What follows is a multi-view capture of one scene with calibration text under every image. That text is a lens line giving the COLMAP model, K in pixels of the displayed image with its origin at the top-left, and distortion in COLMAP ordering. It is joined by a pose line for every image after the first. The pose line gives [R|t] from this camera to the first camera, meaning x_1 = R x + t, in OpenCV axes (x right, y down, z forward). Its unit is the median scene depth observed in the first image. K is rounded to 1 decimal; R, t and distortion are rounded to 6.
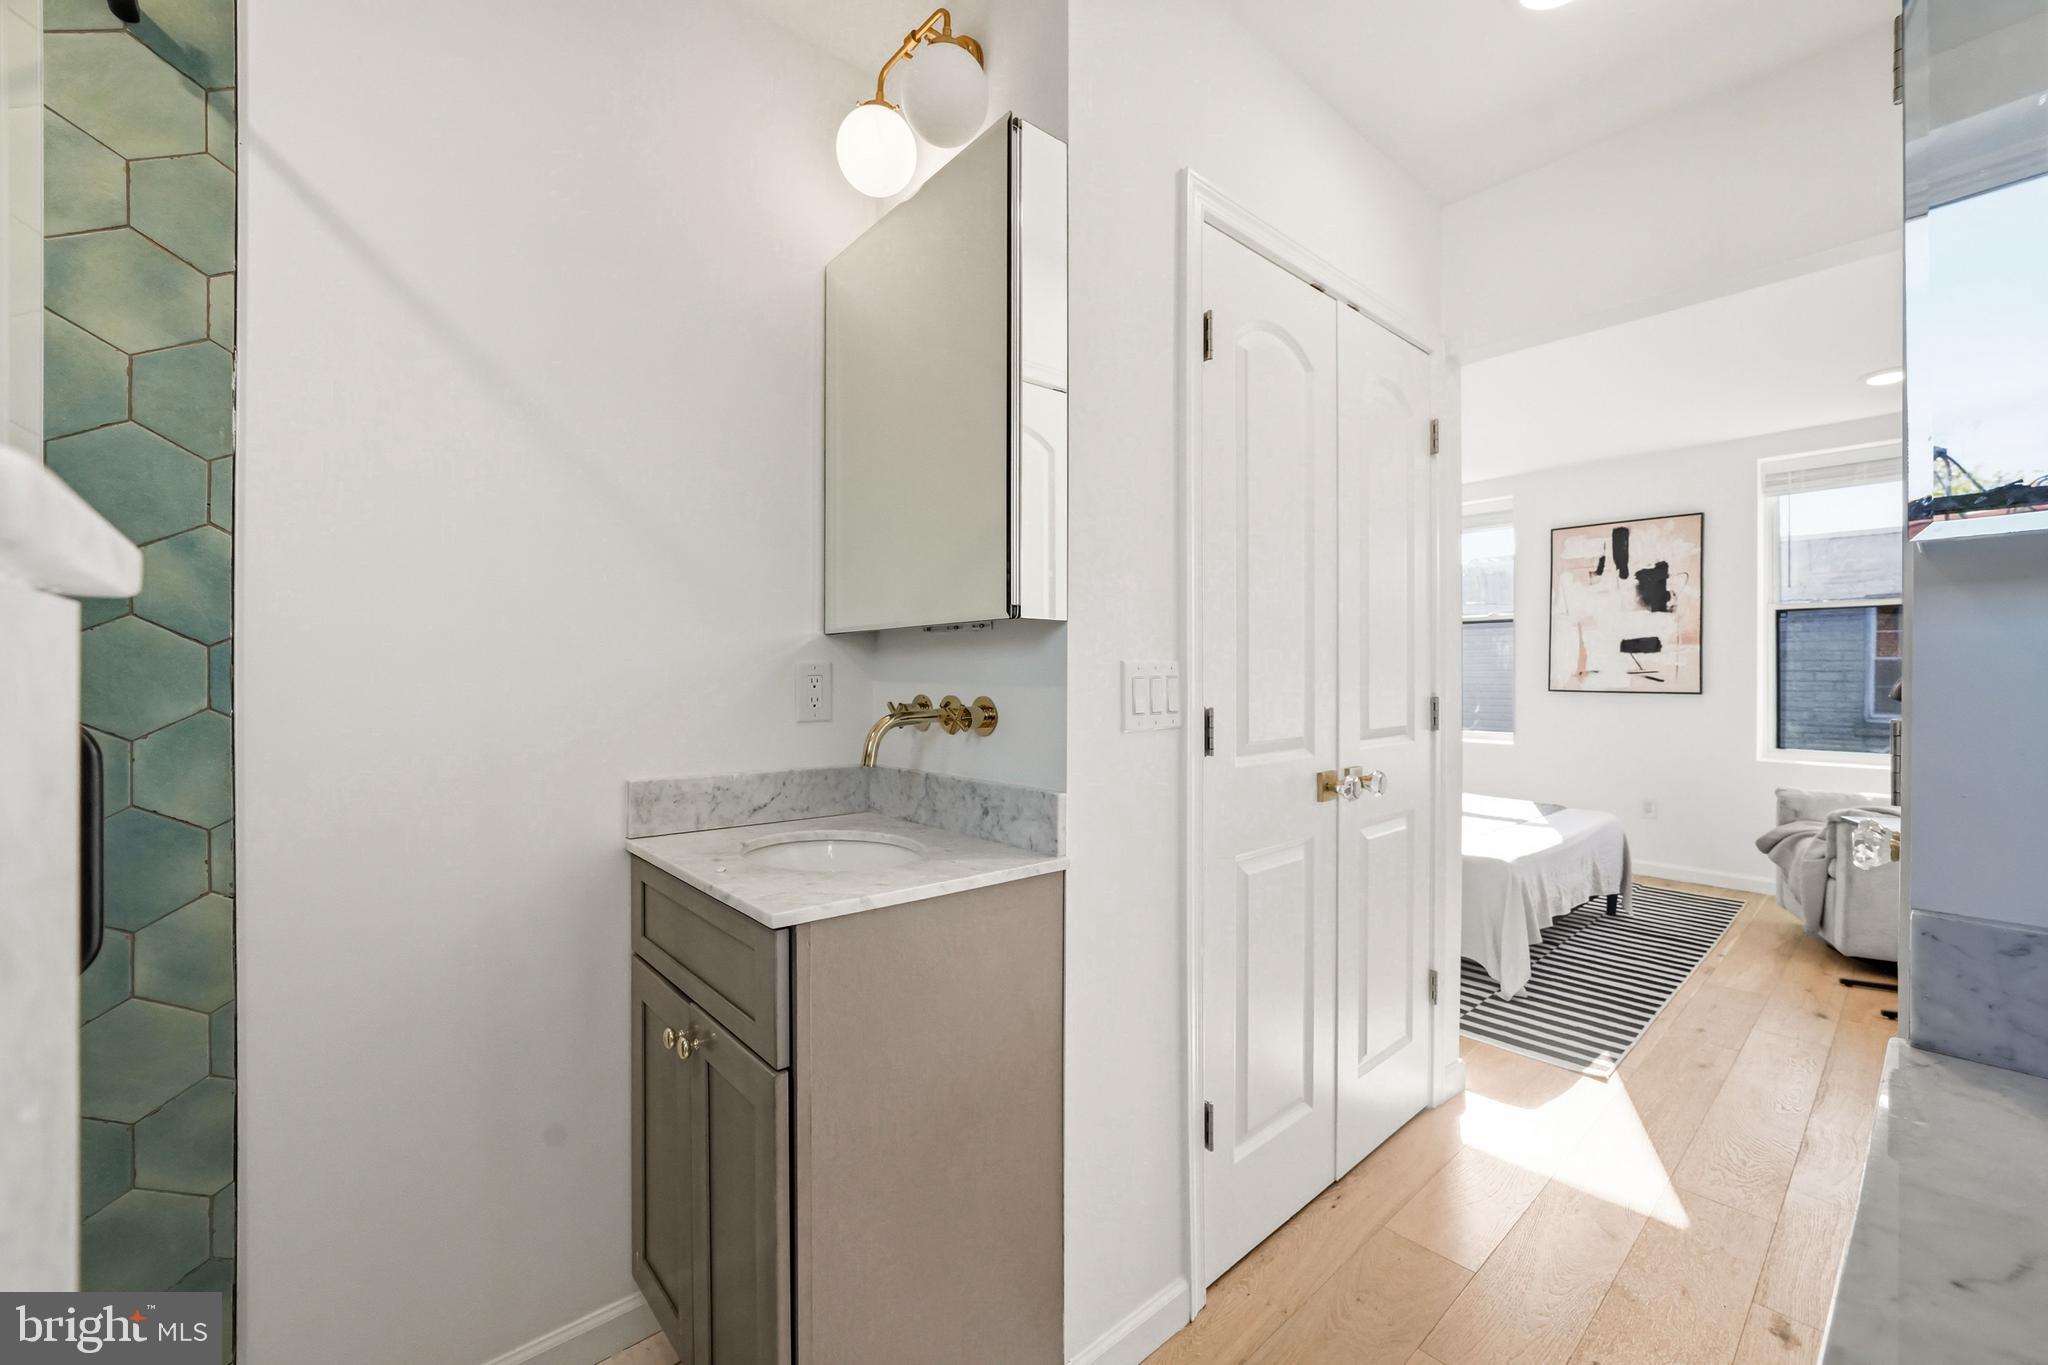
lens RADIAL K [[819.3, 0, 1024.0], [0, 819.3, 682.5], [0, 0, 1]] dist [-0.000649, -0.000056]
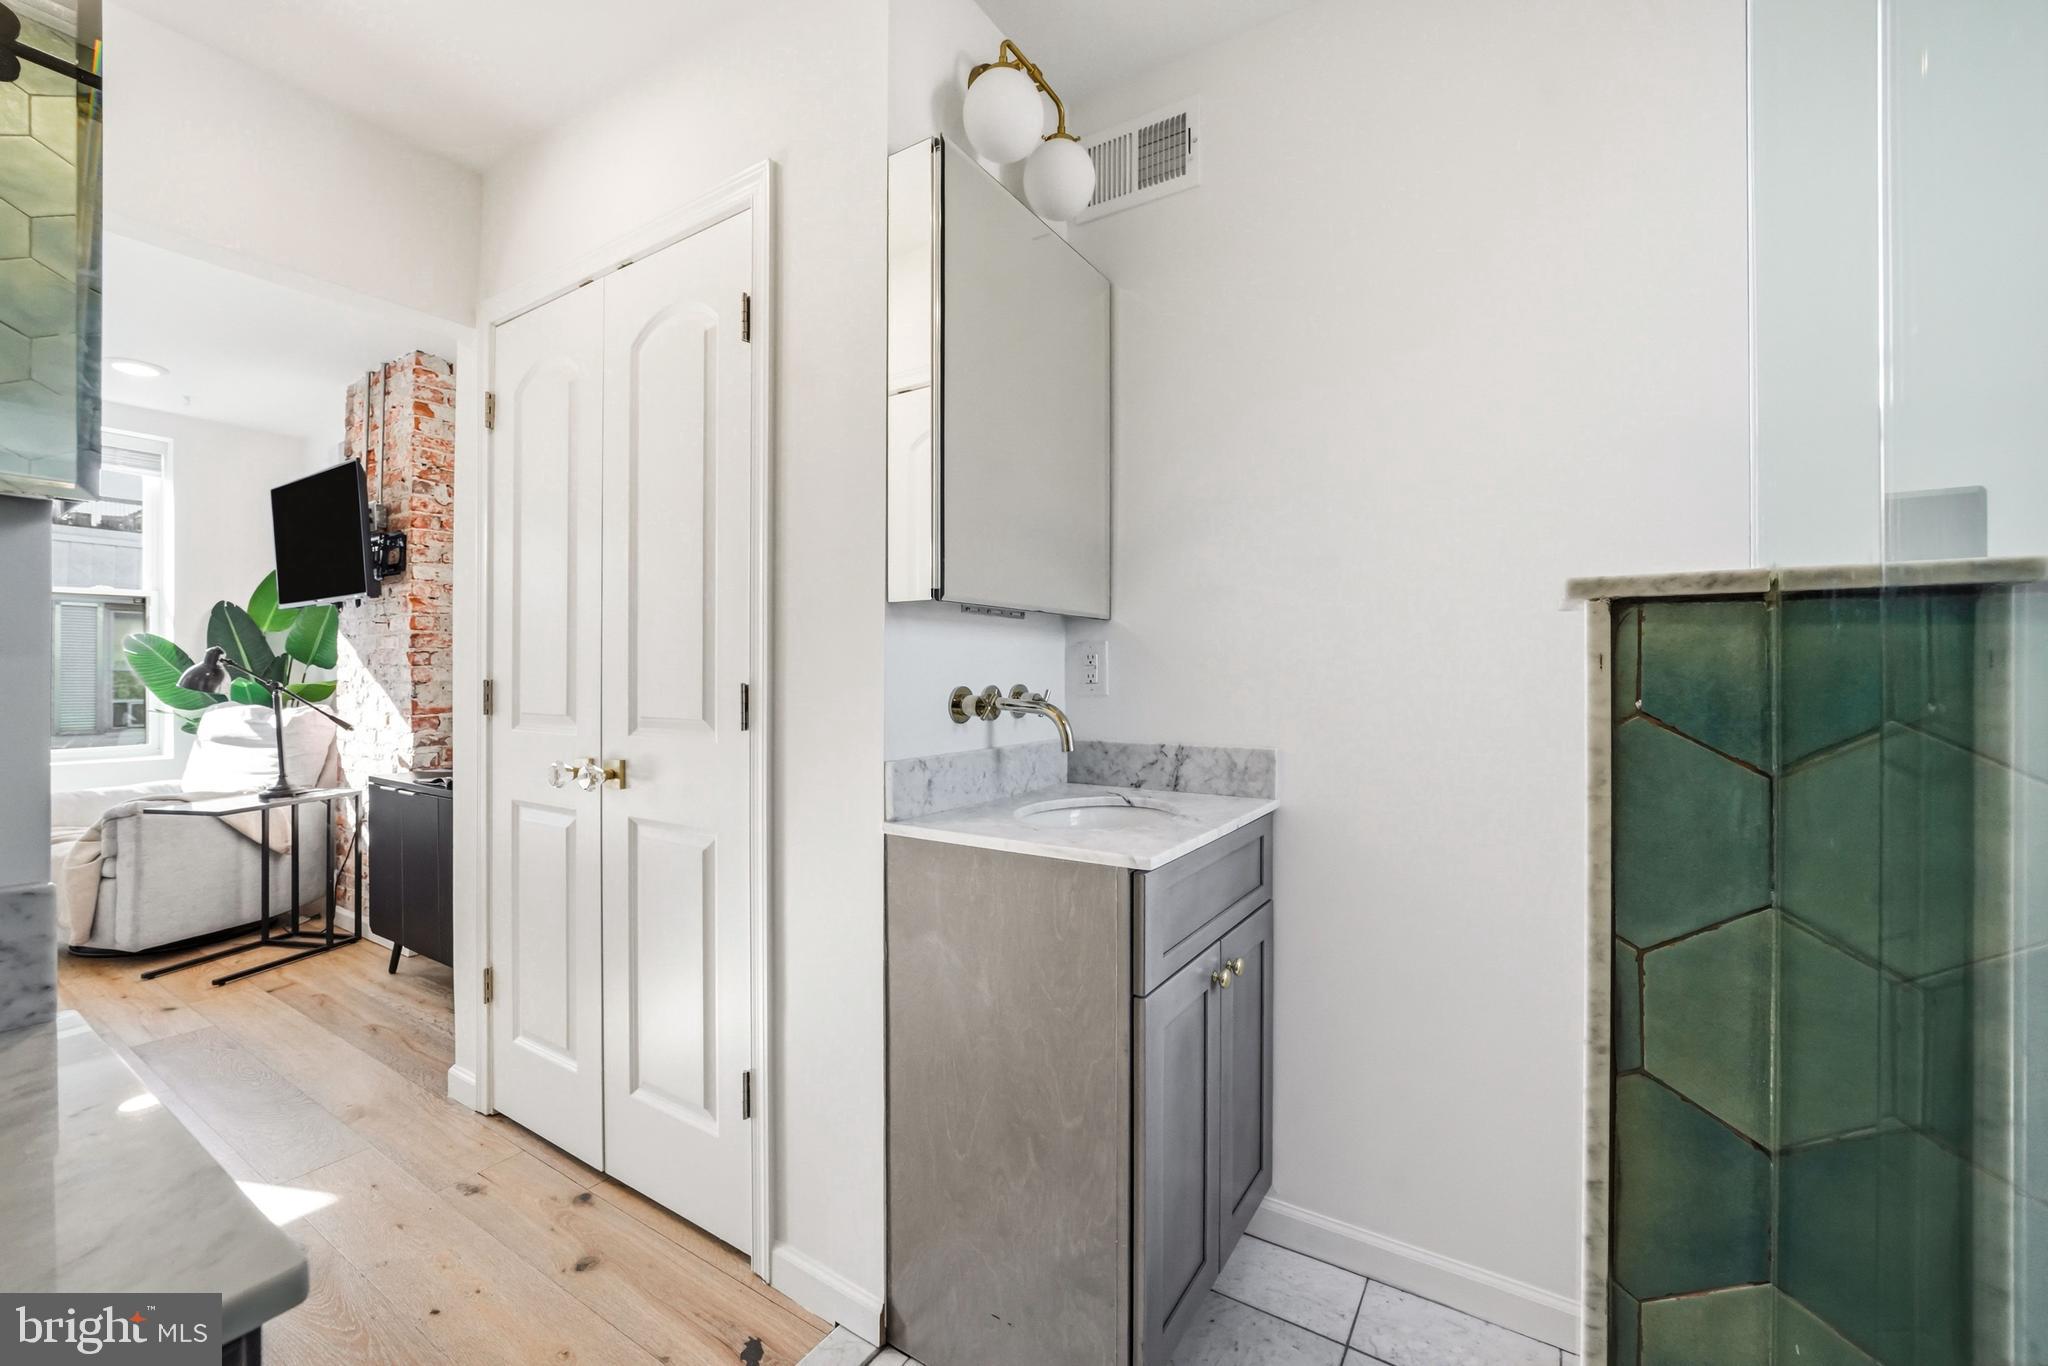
lens RADIAL K [[819.3, 0, 1024.0], [0, 819.3, 683.0], [0, 0, 1]] dist [-0.000649, -0.000056]
pose [[-0.272184, -0.007346, 0.962217, -0.228699], [-0.004267, 0.999970, 0.006427, 0.000815], [-0.962236, -0.002356, -0.272207, 0.242967]]
